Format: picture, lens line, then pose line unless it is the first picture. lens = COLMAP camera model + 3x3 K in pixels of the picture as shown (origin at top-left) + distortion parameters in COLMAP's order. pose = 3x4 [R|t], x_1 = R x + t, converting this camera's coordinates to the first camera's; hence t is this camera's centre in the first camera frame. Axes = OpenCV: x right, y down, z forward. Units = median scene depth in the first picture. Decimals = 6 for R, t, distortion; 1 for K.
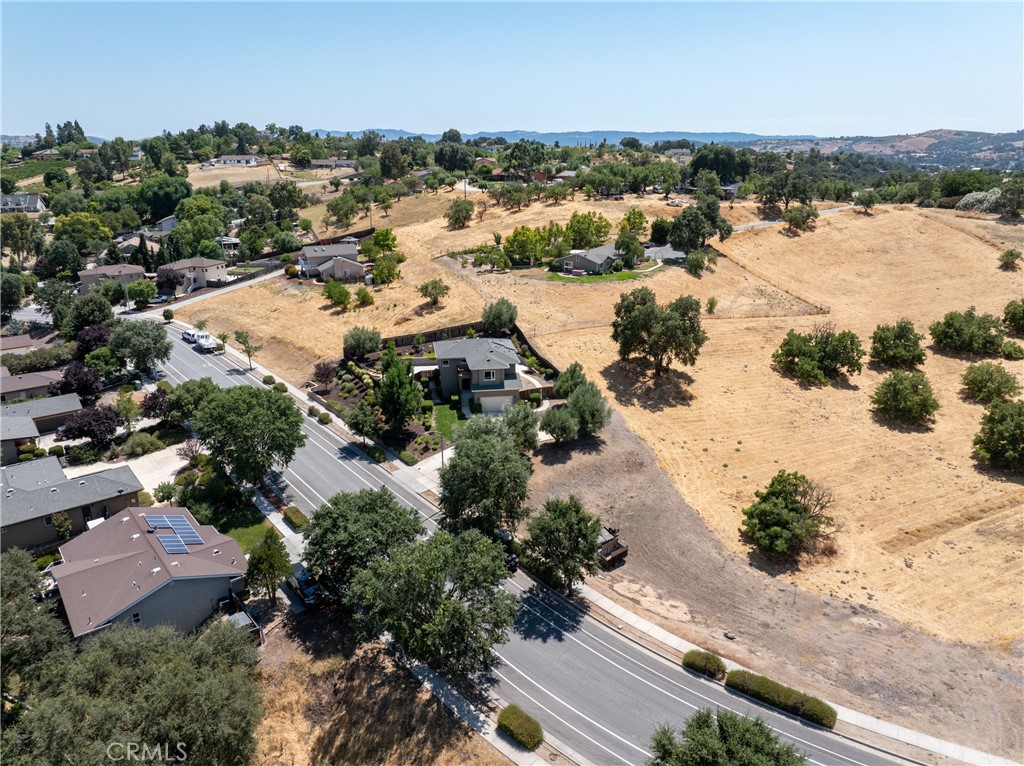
lens RADIAL K [[722.6, 0, 514.7], [0, 722.6, 380.5], [0, 0, 1]] dist [-0.043771, -0.010455]
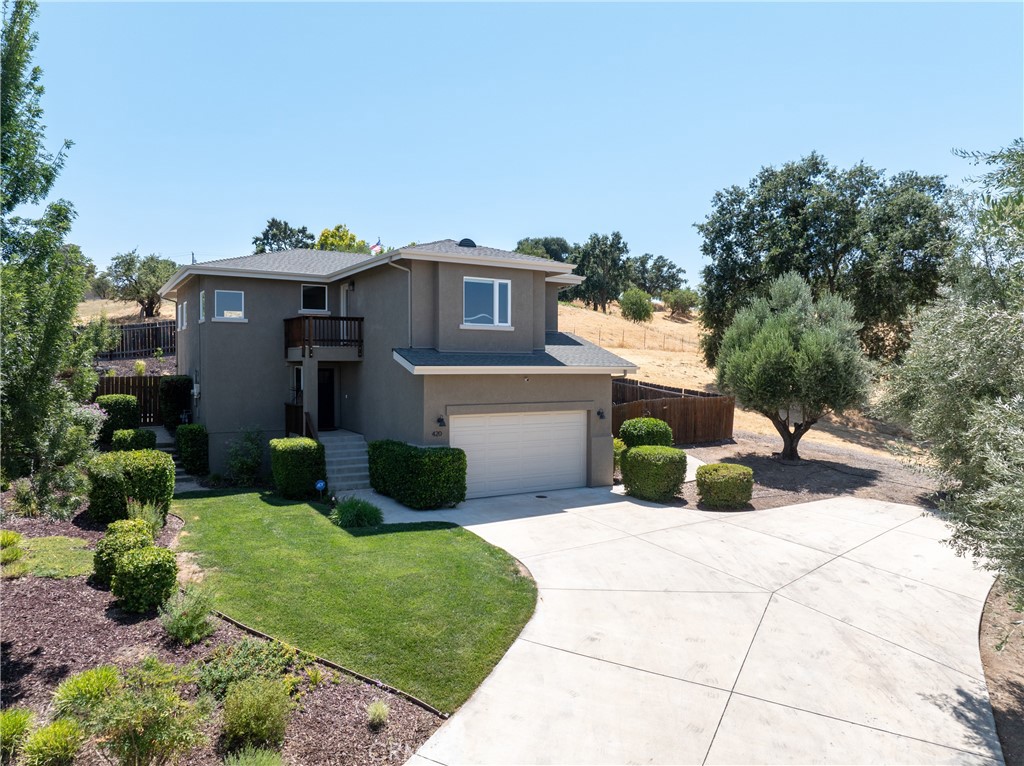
lens RADIAL K [[722.6, 0, 514.7], [0, 722.6, 380.5], [0, 0, 1]] dist [-0.043771, -0.010455]
pose [[0.924788, -0.008159, 0.380395, -0.097196], [0.119018, 0.955801, -0.268848, 0.063102], [-0.361388, 0.293901, 0.884885, 0.778755]]
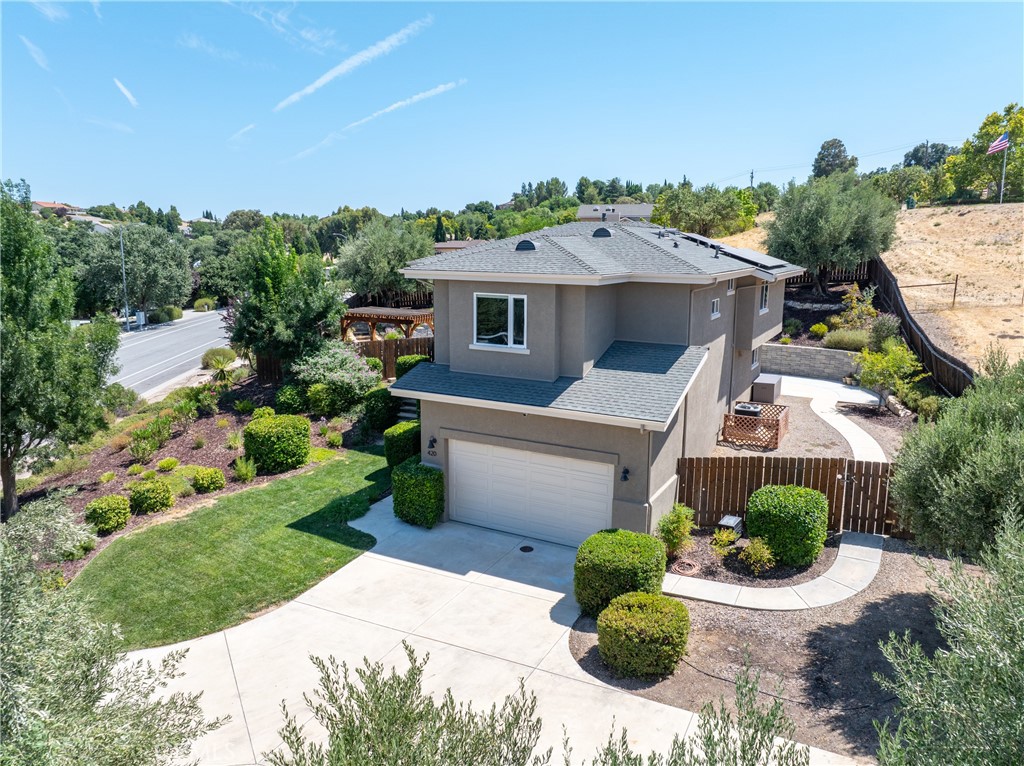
lens RADIAL K [[722.6, 0, 514.7], [0, 722.6, 380.5], [0, 0, 1]] dist [-0.043771, -0.010455]
pose [[0.789385, 0.115593, -0.602918, 0.070592], [-0.195276, 0.978382, -0.068092, 0.017005], [0.582013, 0.171486, 0.794892, 0.813081]]
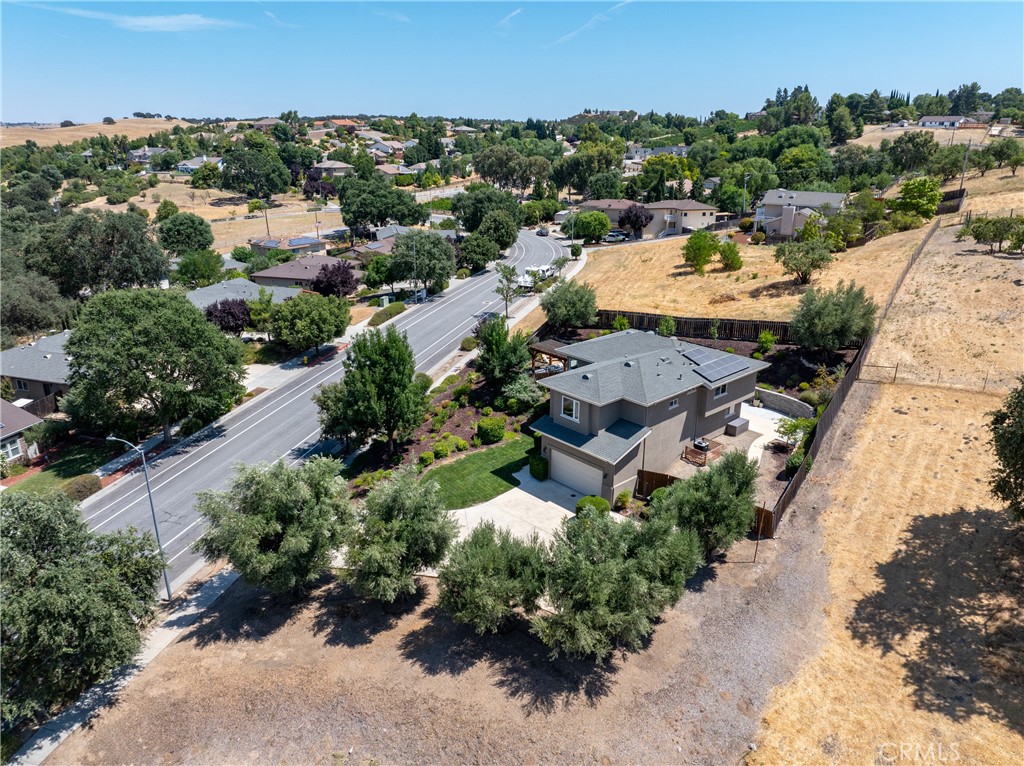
lens RADIAL K [[722.6, 0, 514.7], [0, 722.6, 380.5], [0, 0, 1]] dist [-0.043771, -0.010455]
pose [[0.540984, 0.276976, -0.794117, 0.282012], [-0.266114, 0.952076, 0.150782, -0.077919], [0.797822, 0.129755, 0.588765, 0.661078]]
